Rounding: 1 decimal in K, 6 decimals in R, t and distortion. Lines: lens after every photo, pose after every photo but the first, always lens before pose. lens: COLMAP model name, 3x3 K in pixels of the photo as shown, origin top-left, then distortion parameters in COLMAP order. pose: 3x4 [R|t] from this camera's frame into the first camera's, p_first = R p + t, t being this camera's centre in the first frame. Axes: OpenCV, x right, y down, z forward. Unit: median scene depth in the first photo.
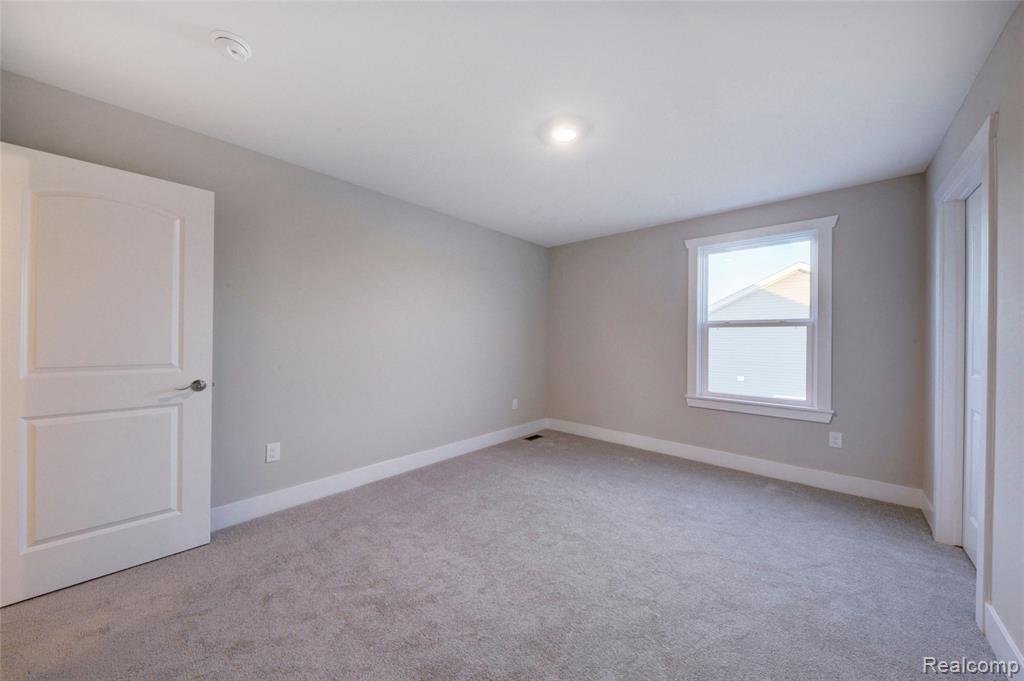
lens RADIAL K [[354.1, 0, 513.4], [0, 354.1, 341.7], [0, 0, 1]] dist [-0.001600, -0.000795]
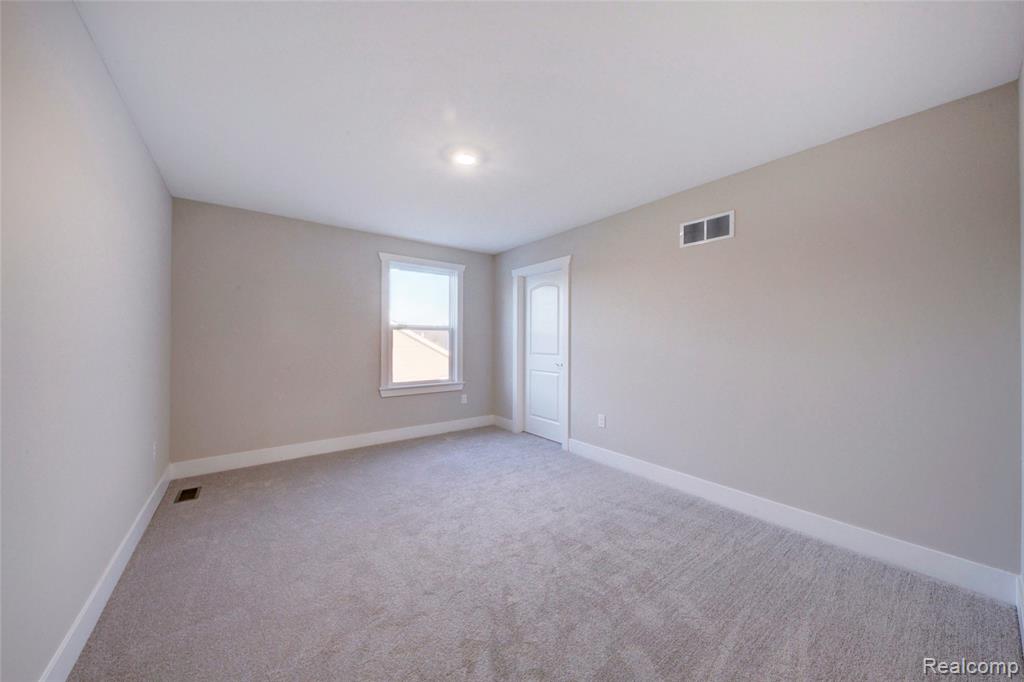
lens RADIAL K [[354.1, 0, 516.9], [0, 354.1, 339.0], [0, 0, 1]] dist [-0.001600, -0.000795]
pose [[0.174561, -0.009111, 0.984604, -0.626963], [0.000422, 0.999958, 0.009178, -0.020026], [-0.984646, -0.001187, 0.174557, 0.411763]]
